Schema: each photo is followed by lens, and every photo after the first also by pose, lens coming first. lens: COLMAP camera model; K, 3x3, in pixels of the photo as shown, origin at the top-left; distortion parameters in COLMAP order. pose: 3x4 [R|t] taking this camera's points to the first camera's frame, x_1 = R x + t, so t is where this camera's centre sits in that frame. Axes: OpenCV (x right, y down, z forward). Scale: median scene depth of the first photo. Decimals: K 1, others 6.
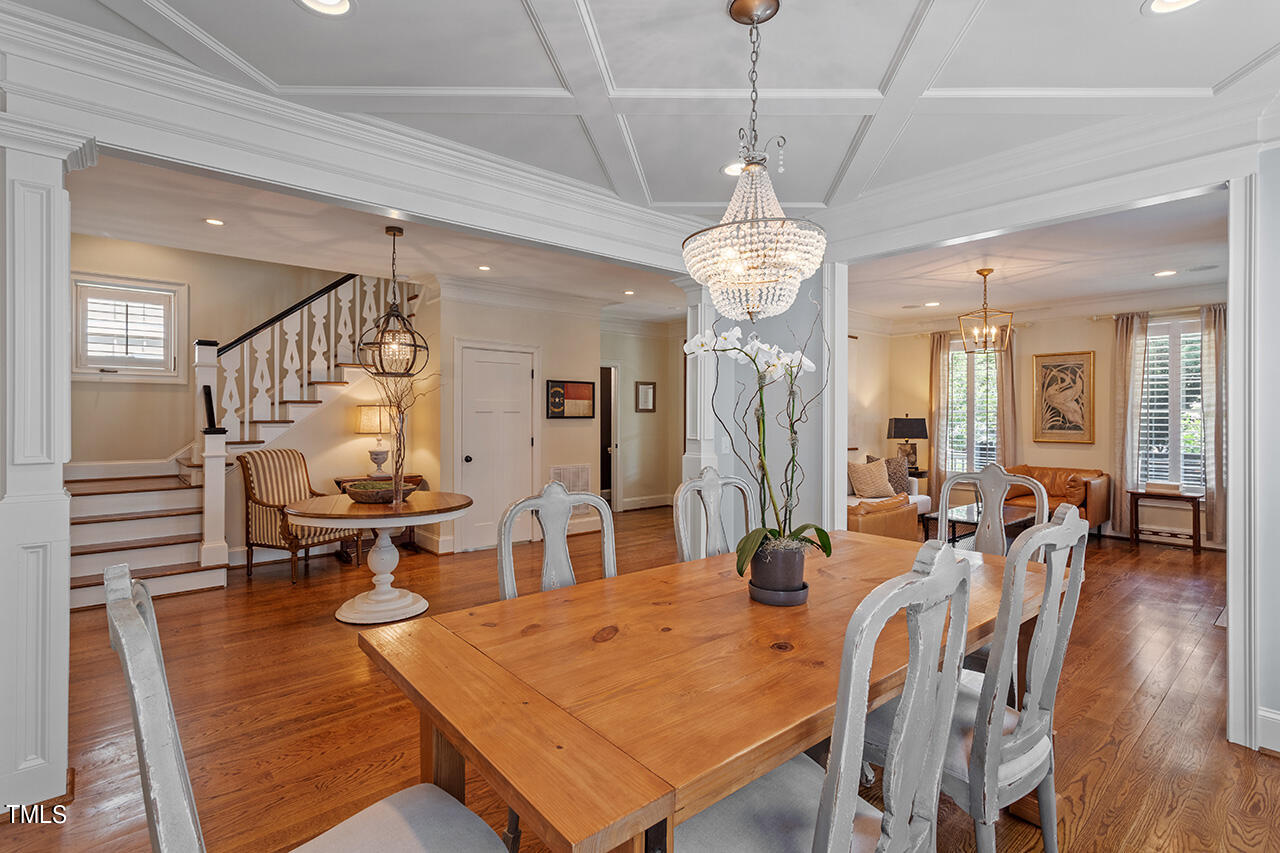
lens RADIAL K [[606.4, 0, 642.0], [0, 606.4, 415.8], [0, 0, 1]] dist [0.000510, 0.000114]
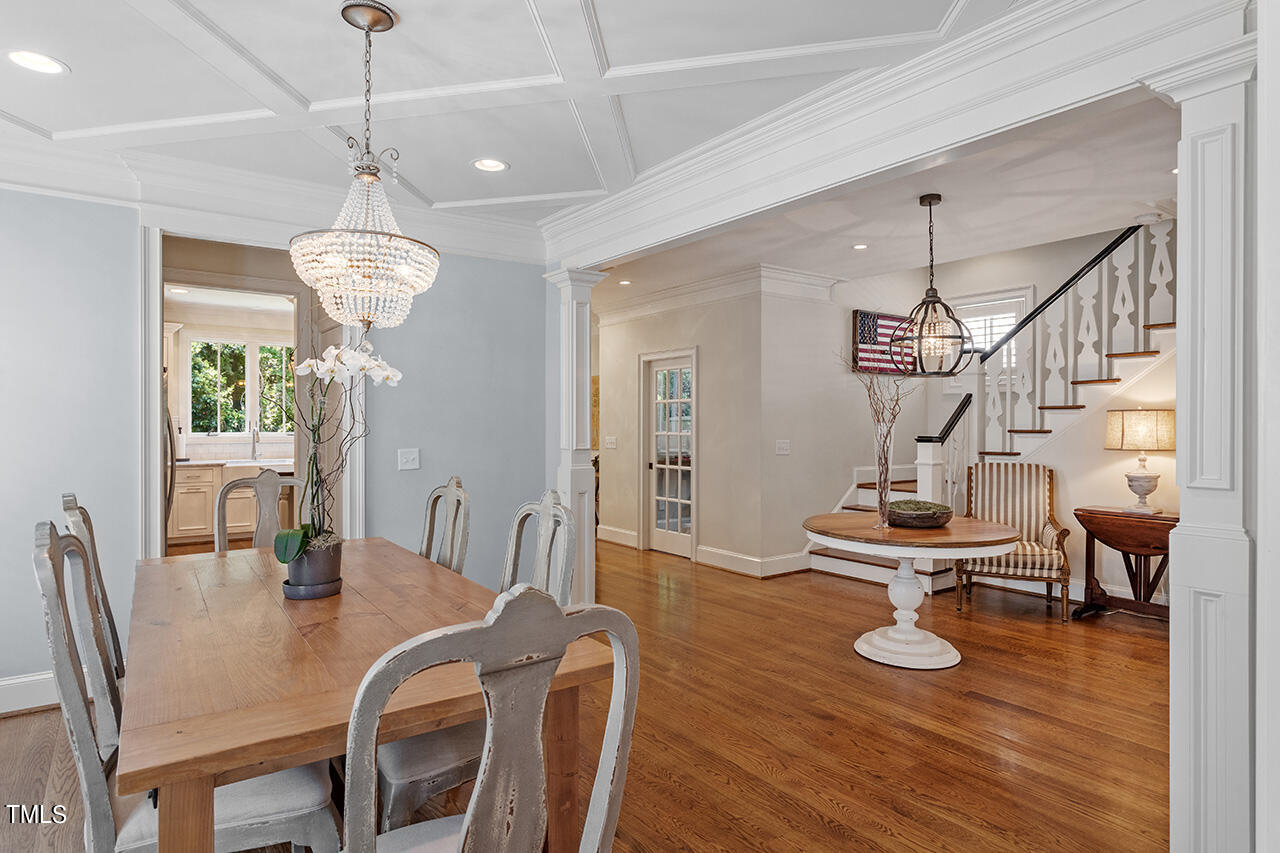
lens RADIAL K [[723.5, 0, 644.3], [0, 723.5, 426.9], [0, 0, 1]] dist [0.001716, 0.000338]
pose [[-0.085004, 0.002306, -0.996378, 0.458302], [-0.000631, 0.999997, 0.002368, 0.001314], [0.996380, 0.000830, -0.085002, 0.528967]]
